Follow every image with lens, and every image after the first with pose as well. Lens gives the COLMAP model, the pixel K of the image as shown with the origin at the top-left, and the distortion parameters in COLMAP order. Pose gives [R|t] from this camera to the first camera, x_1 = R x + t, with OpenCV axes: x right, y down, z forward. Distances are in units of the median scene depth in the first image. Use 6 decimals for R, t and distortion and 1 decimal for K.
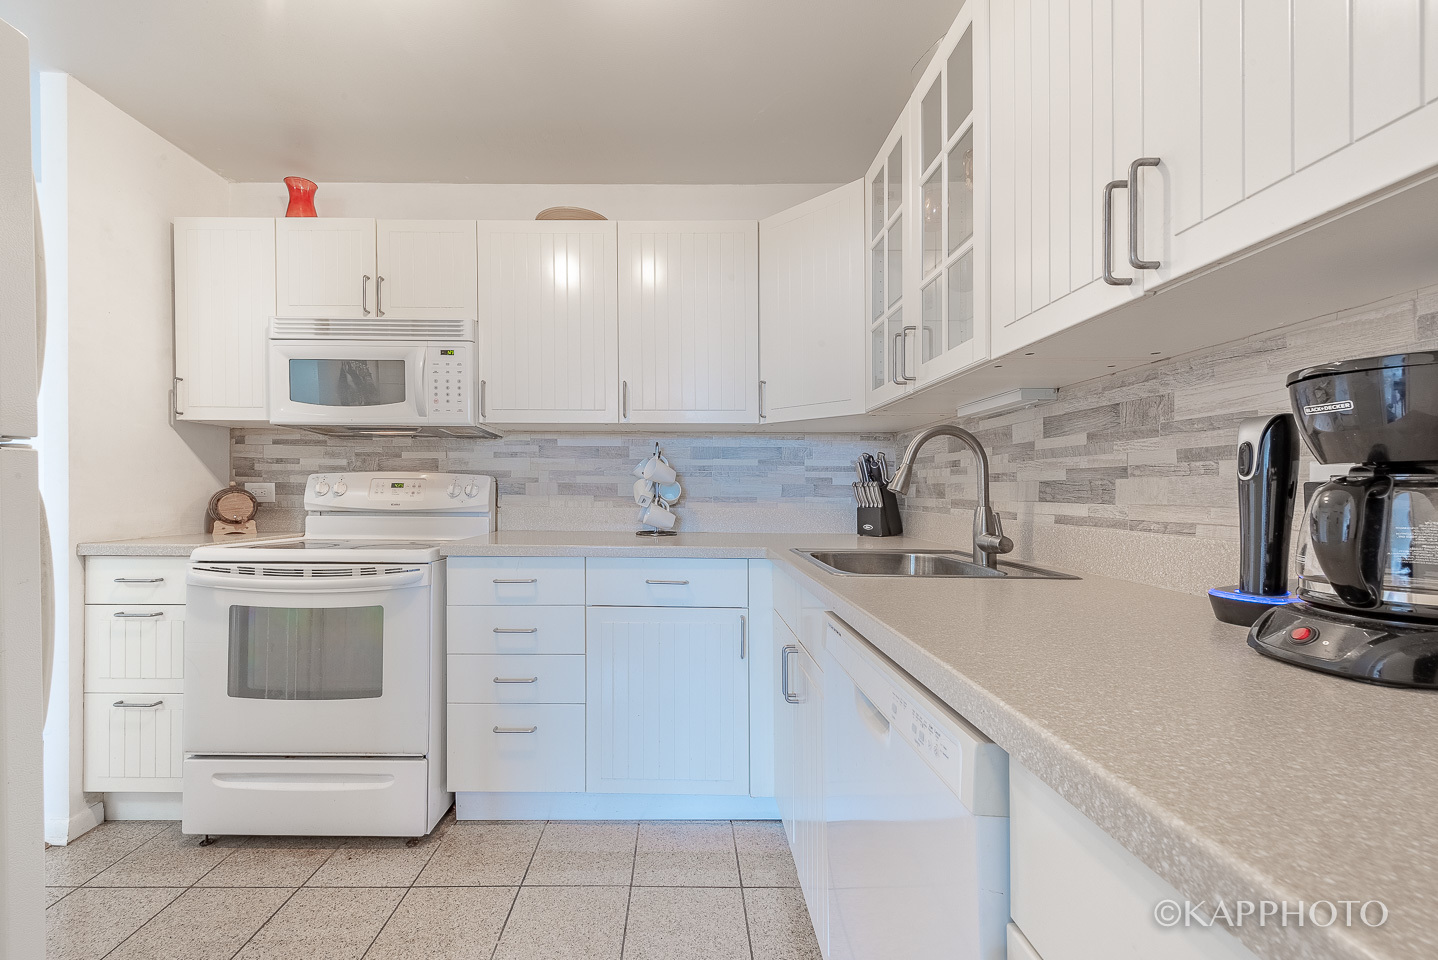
lens RADIAL K [[595.8, 0, 719.0], [0, 595.8, 480.0], [0, 0, 1]] dist [-0.001230, -0.000154]
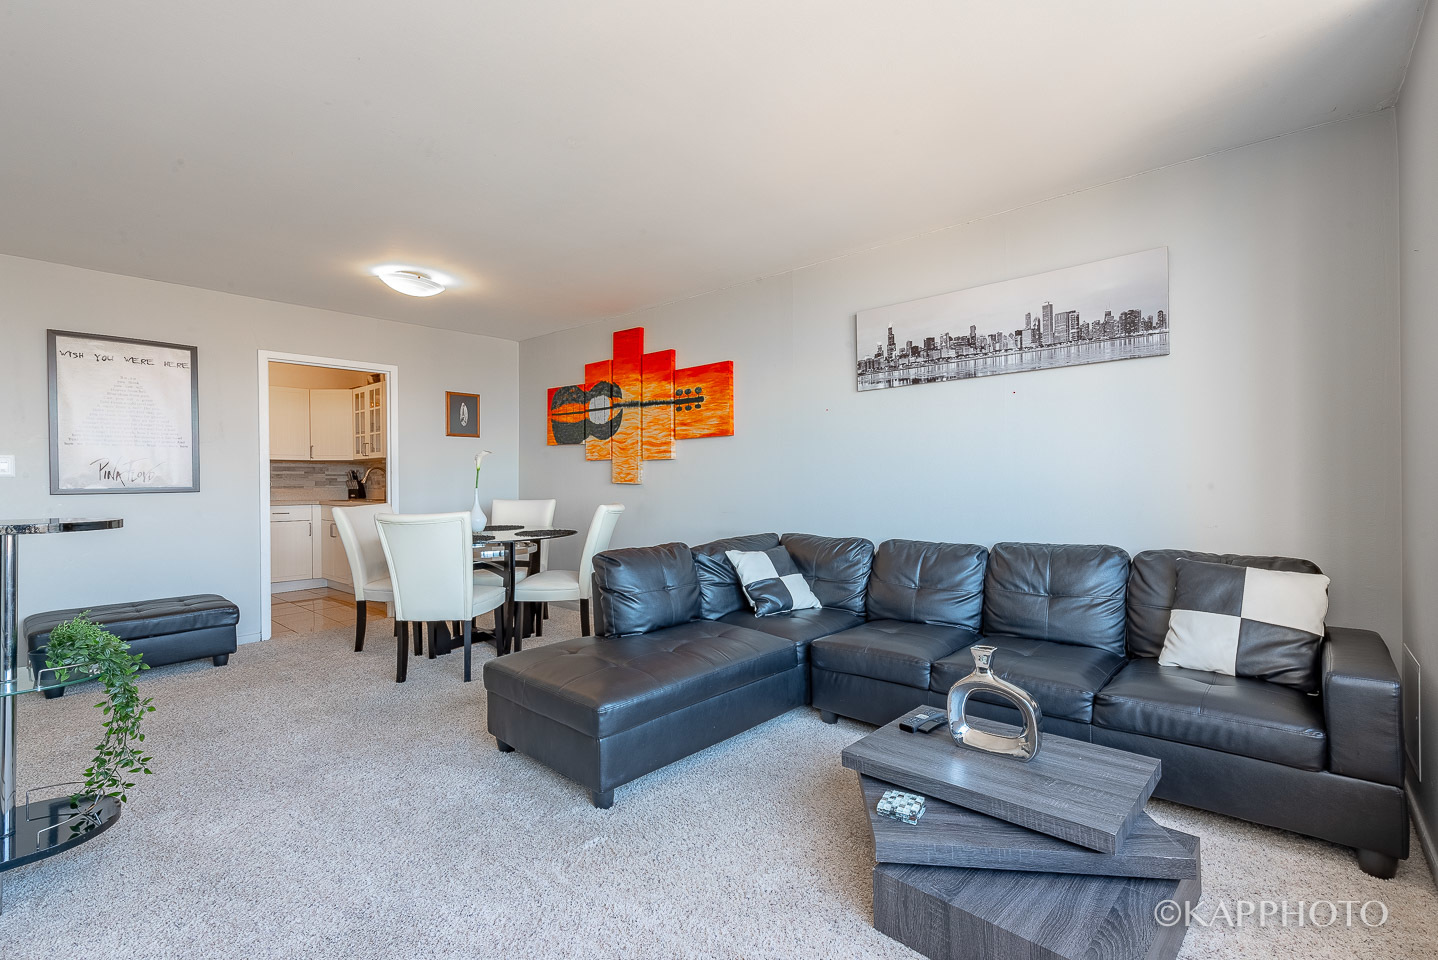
lens RADIAL K [[633.5, 0, 719.0], [0, 633.5, 480.0], [0, 0, 1]] dist [0.013233, 0.000023]
pose [[0.698570, -0.006749, 0.715510, -0.730973], [-0.000164, 0.999954, 0.009592, -0.027557], [-0.715542, -0.006818, 0.698537, -2.473812]]
